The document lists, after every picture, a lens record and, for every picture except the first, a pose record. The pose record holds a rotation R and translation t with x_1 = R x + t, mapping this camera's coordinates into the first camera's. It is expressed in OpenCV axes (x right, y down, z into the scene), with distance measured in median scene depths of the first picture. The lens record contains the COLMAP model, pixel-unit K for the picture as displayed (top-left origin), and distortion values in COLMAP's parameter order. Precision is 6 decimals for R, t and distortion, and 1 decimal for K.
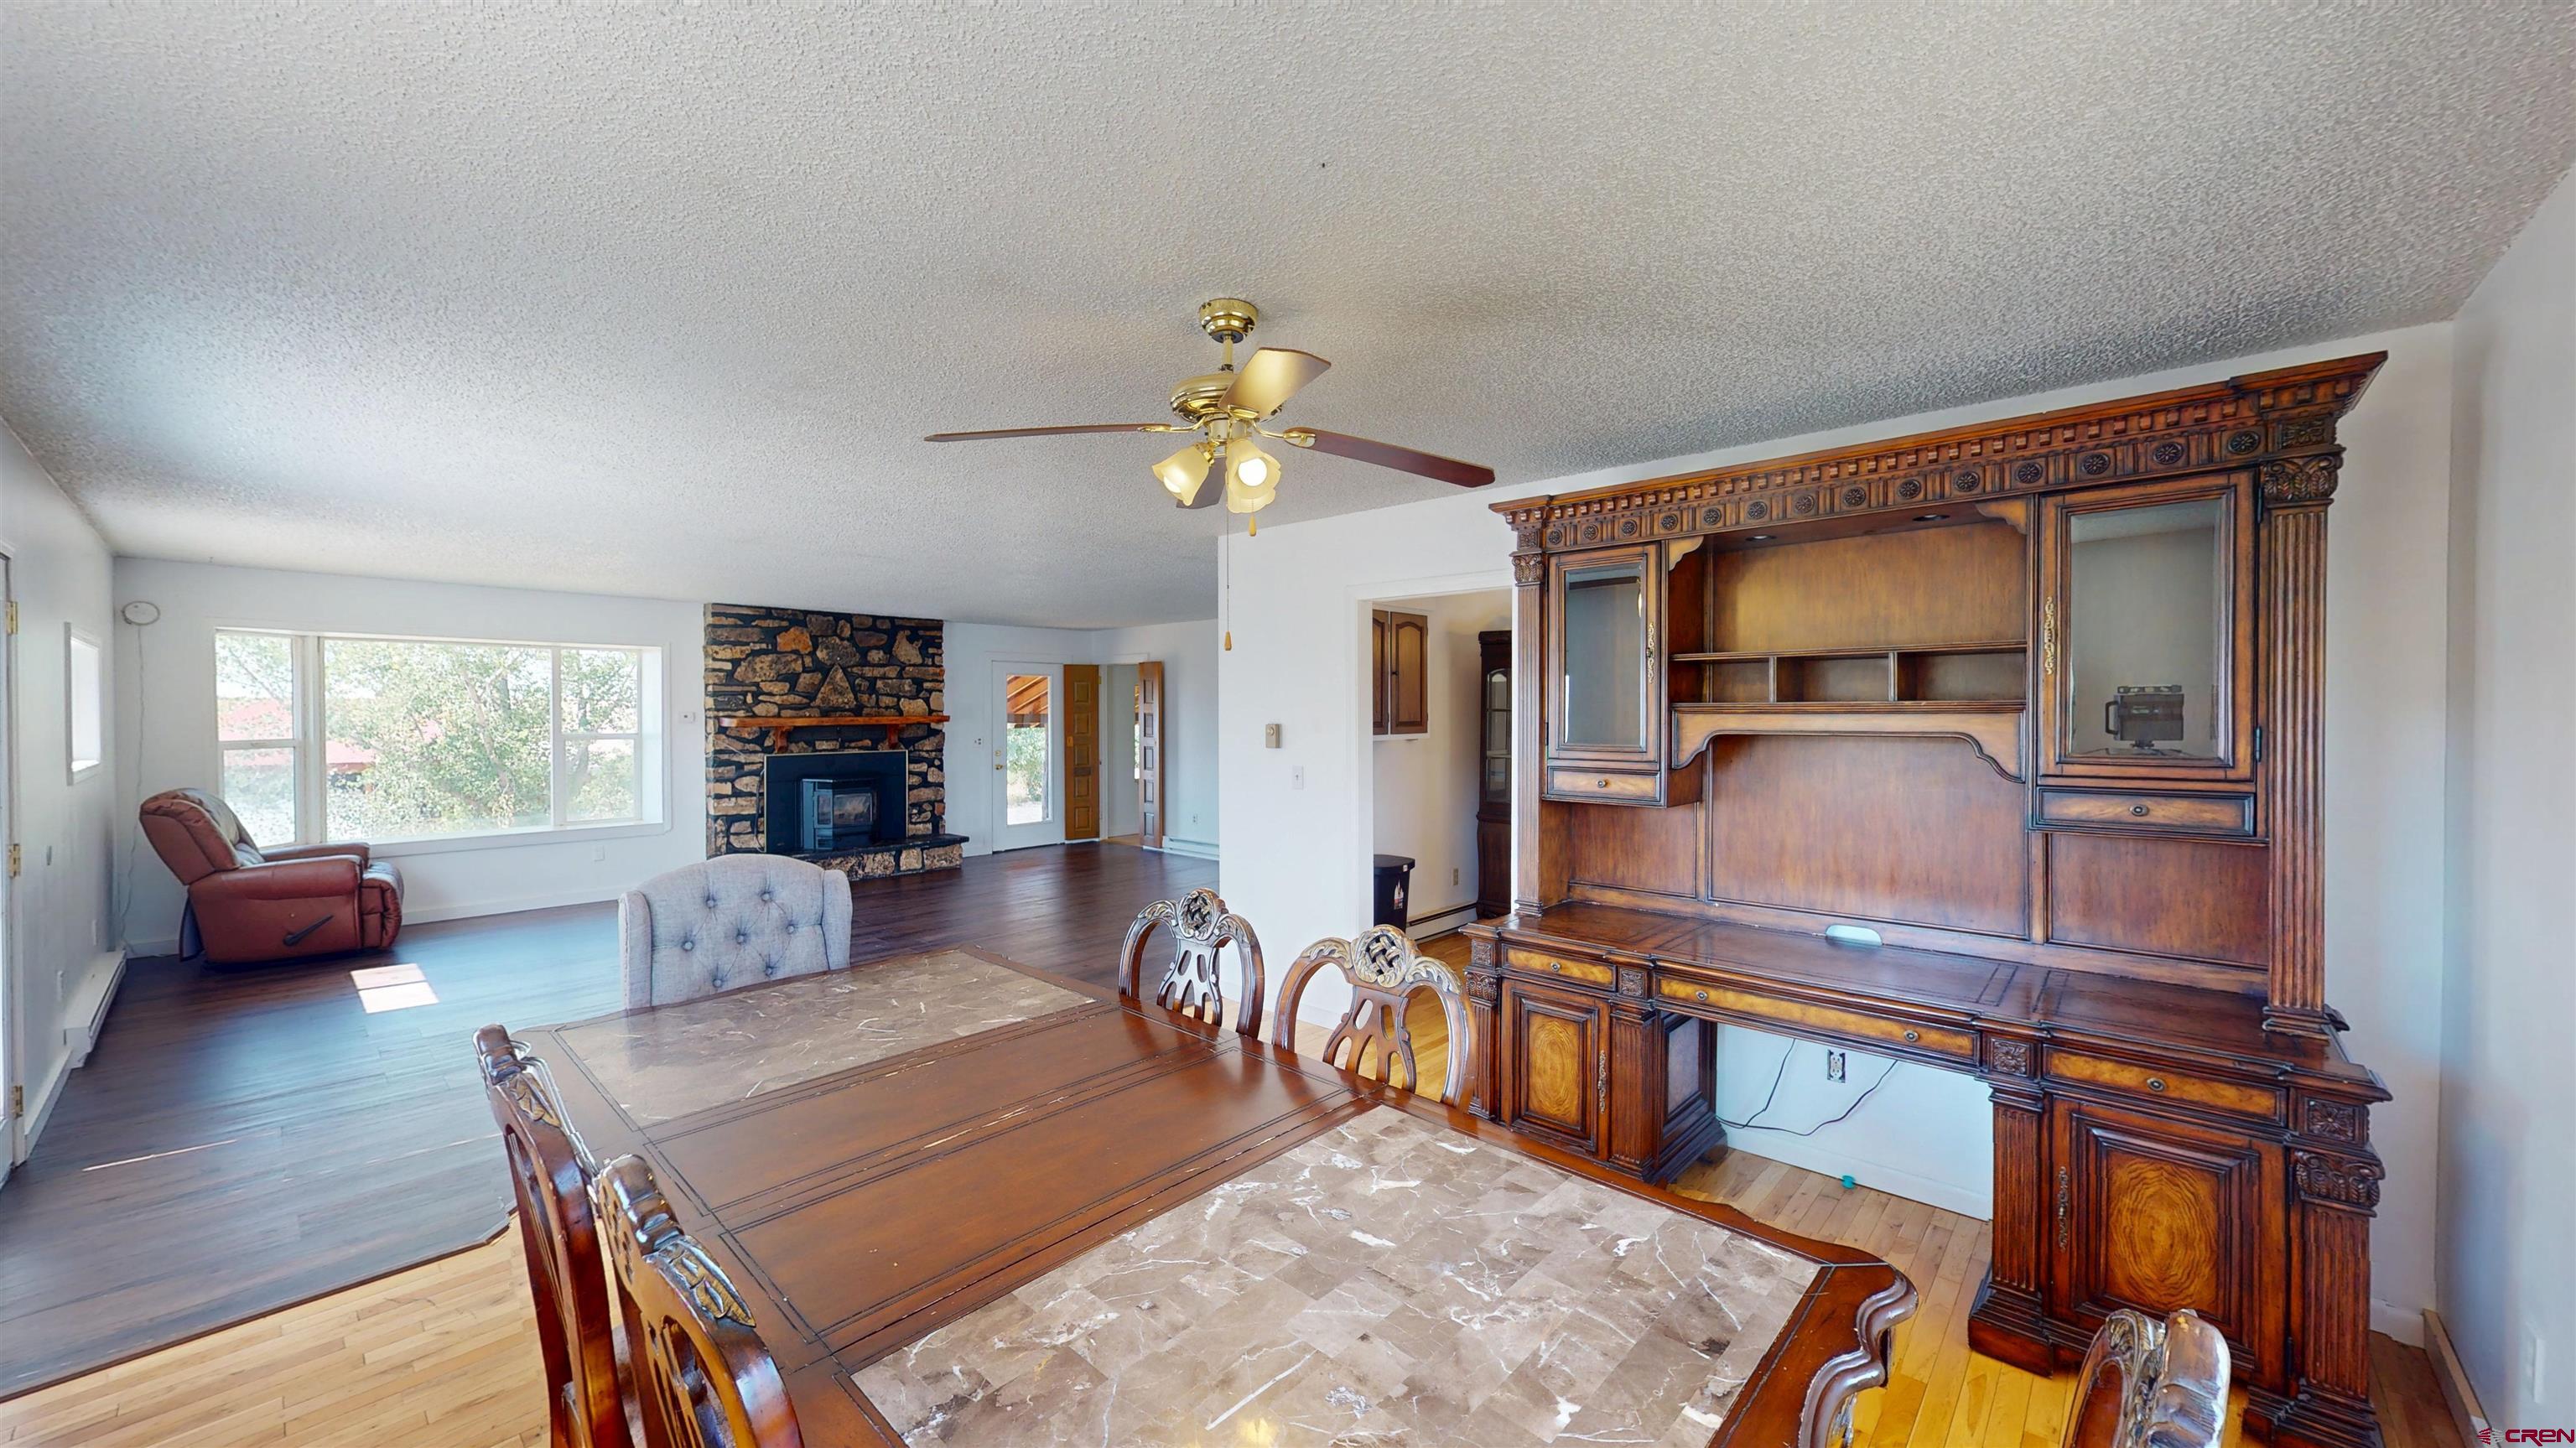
lens RADIAL K [[944.6, 0, 1288.0], [0, 944.6, 724.0], [0, 0, 1]] dist [0.000729, 0.000015]
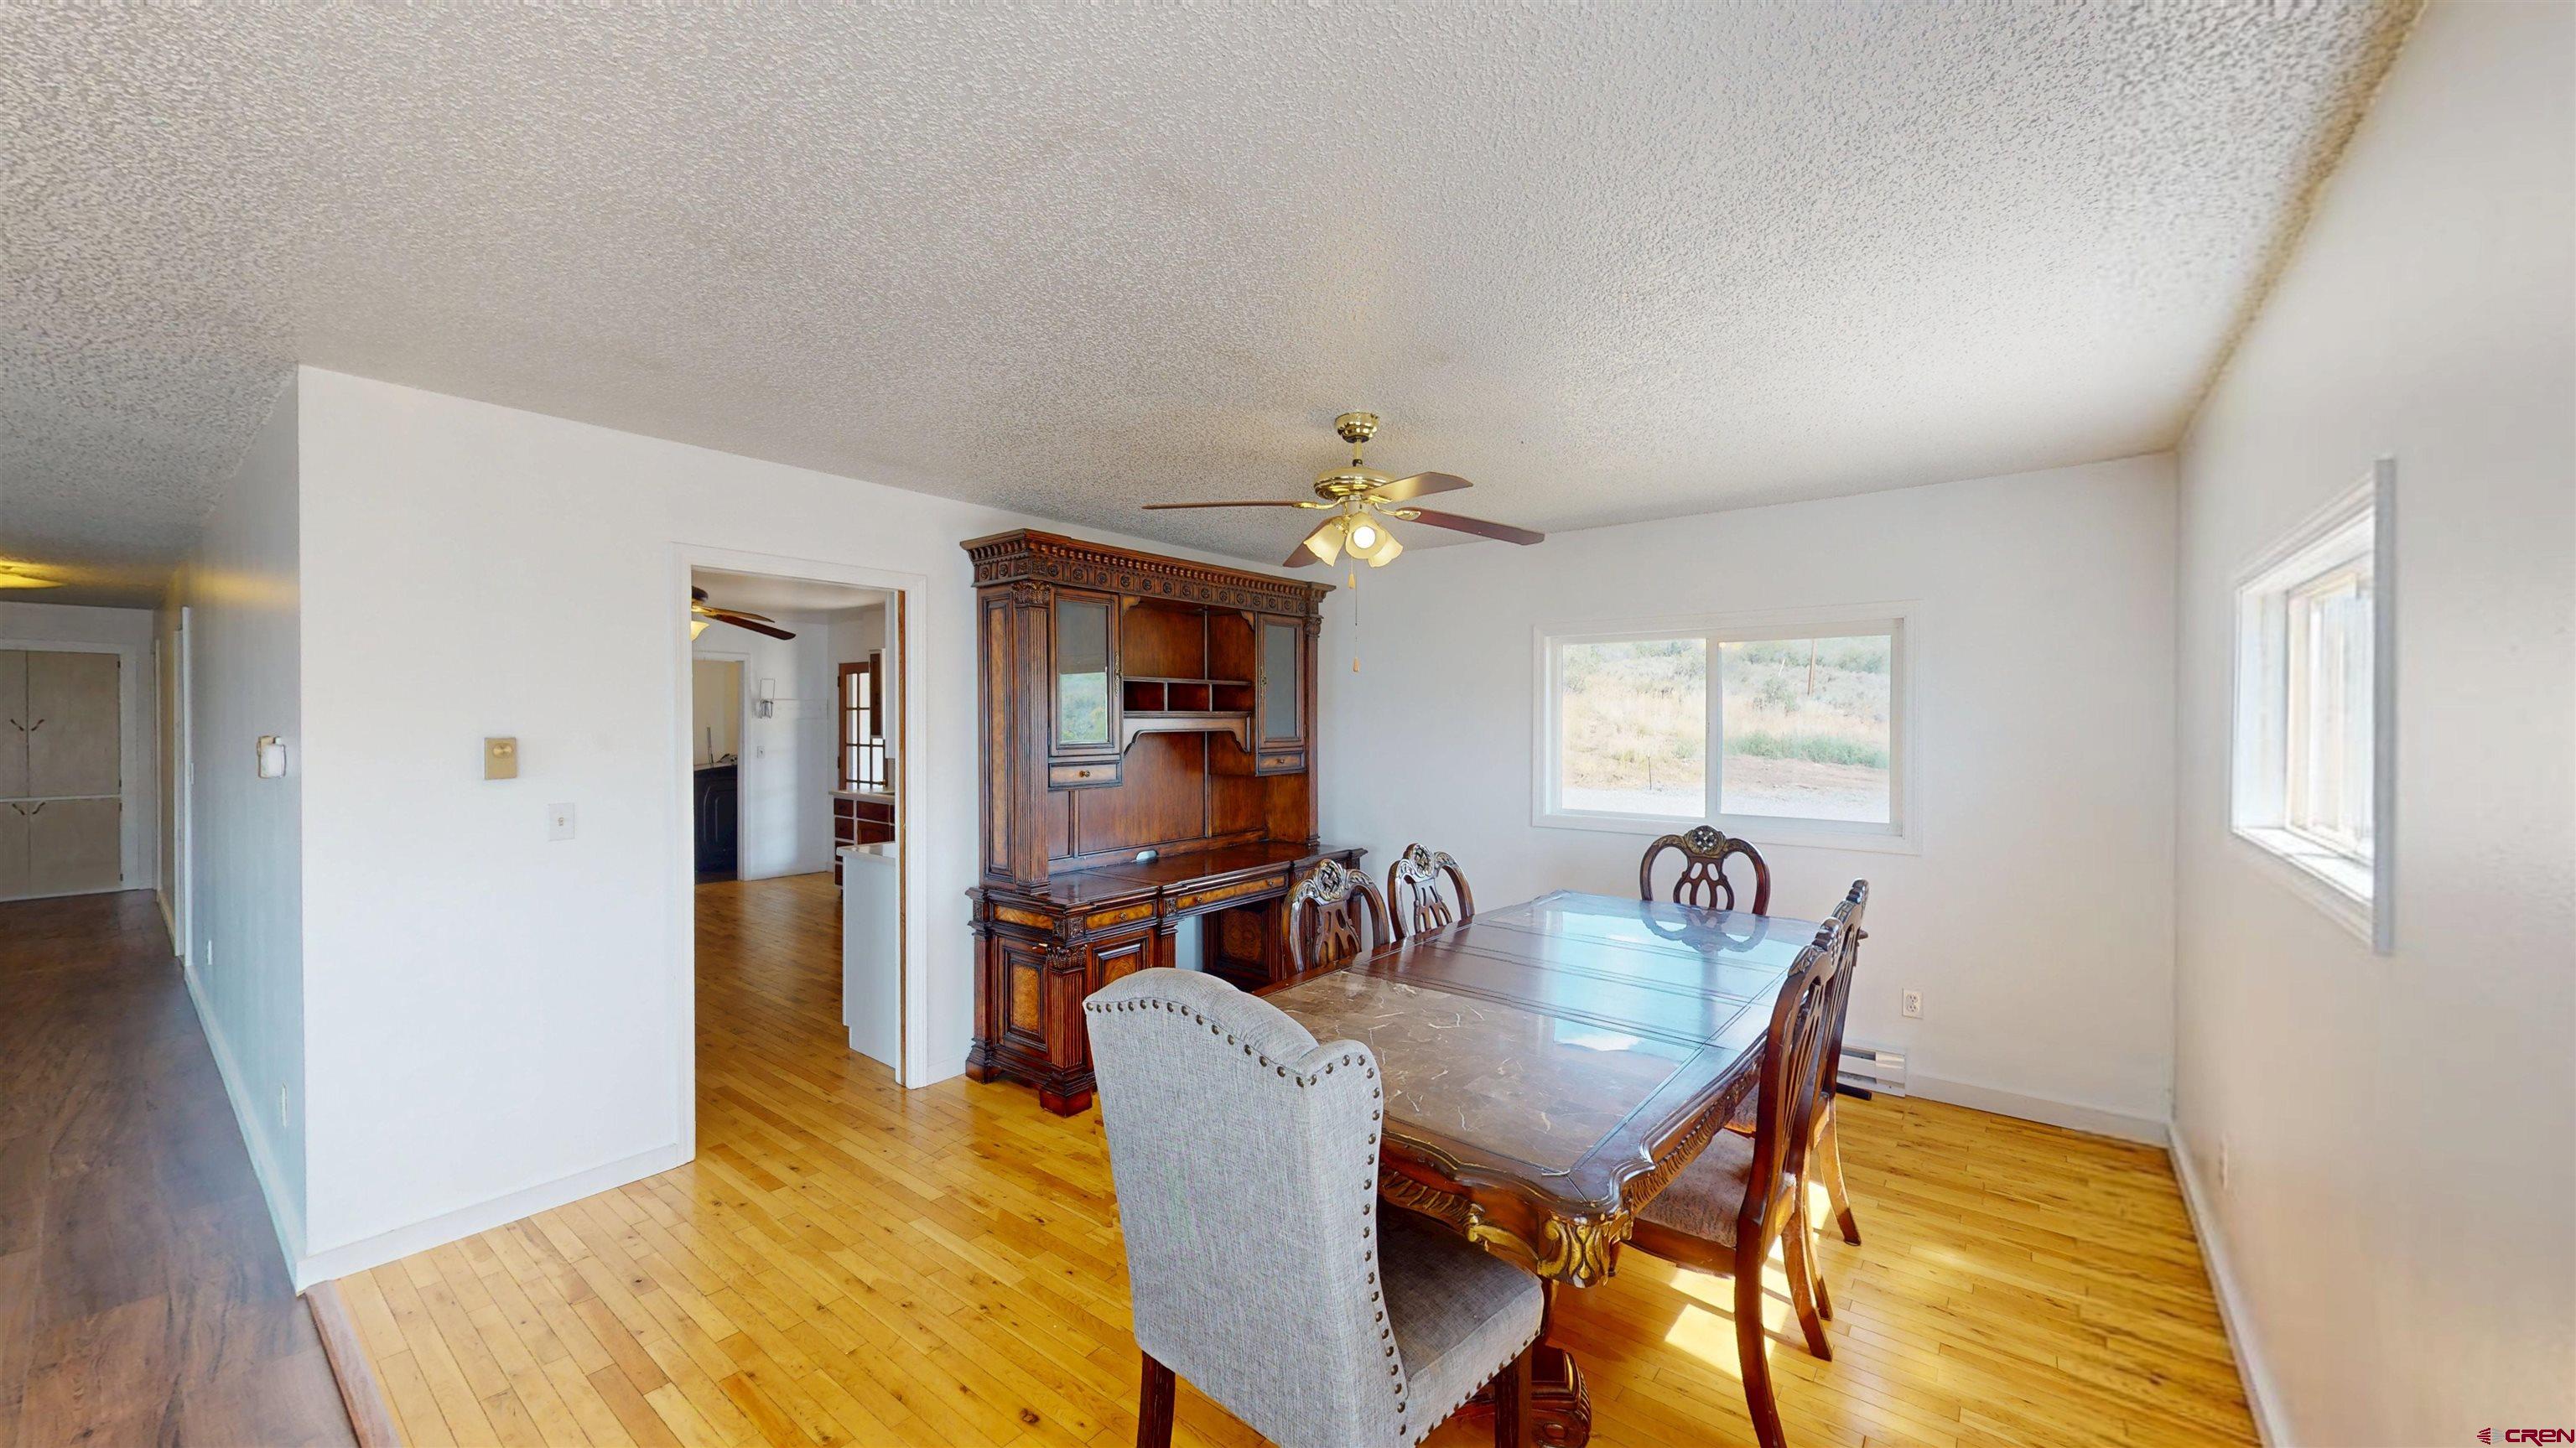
lens RADIAL K [[944.6, 0, 1288.0], [0, 944.6, 724.0], [0, 0, 1]] dist [0.000729, 0.000015]
pose [[-0.067780, -0.006278, 0.997681, -1.032628], [0.011993, 0.999903, 0.007107, -0.011081], [-0.997628, 0.012447, -0.067698, 0.881301]]
